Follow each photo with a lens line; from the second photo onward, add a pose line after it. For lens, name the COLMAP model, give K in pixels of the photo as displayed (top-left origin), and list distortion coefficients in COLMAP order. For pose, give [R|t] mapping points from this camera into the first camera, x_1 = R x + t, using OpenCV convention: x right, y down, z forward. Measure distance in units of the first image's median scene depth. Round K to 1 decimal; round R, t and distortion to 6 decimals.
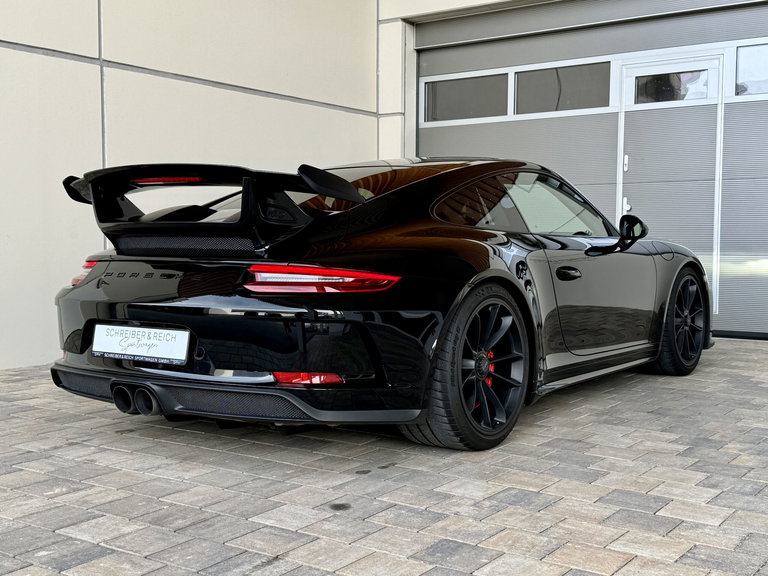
lens RADIAL K [[989.7, 0, 368.2], [0, 989.7, 283.5], [0, 0, 1]] dist [0.091236, 0.000000]
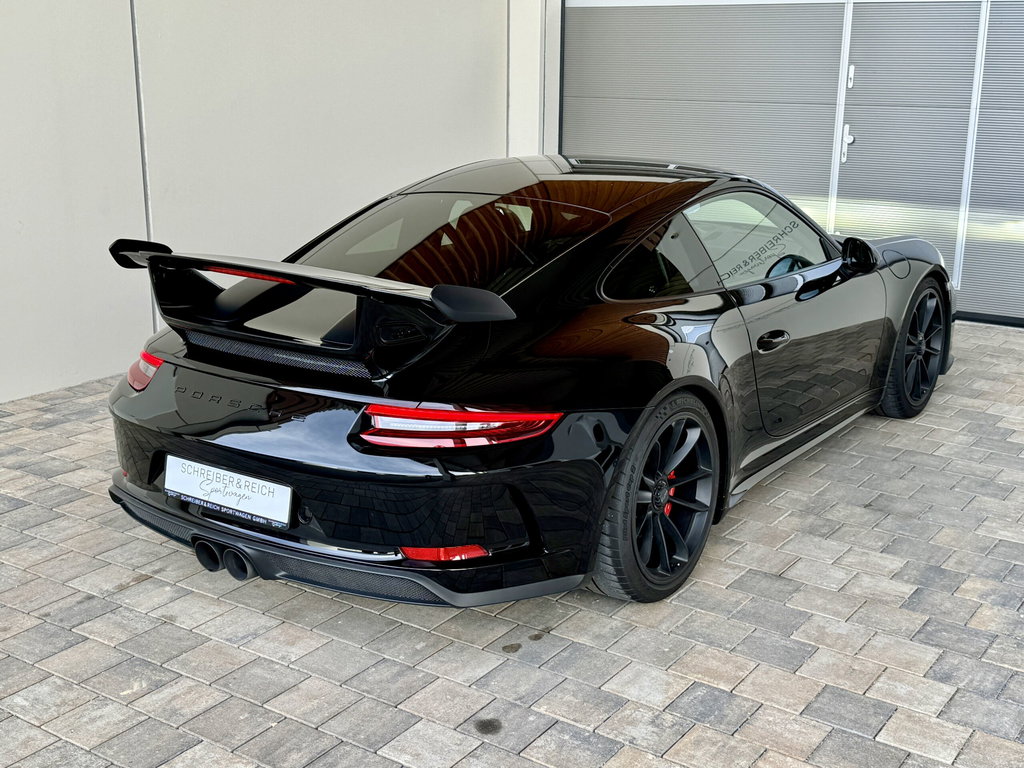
lens RADIAL K [[1319.6, 0, 486.2], [0, 1319.6, 387.2], [0, 0, 1]] dist [0.091236, 0.000000]
pose [[0.999981, -0.000076, 0.006200, -0.031624], [-0.001260, 0.976556, 0.215261, -0.241768], [-0.006071, -0.215265, 0.976537, -0.001237]]
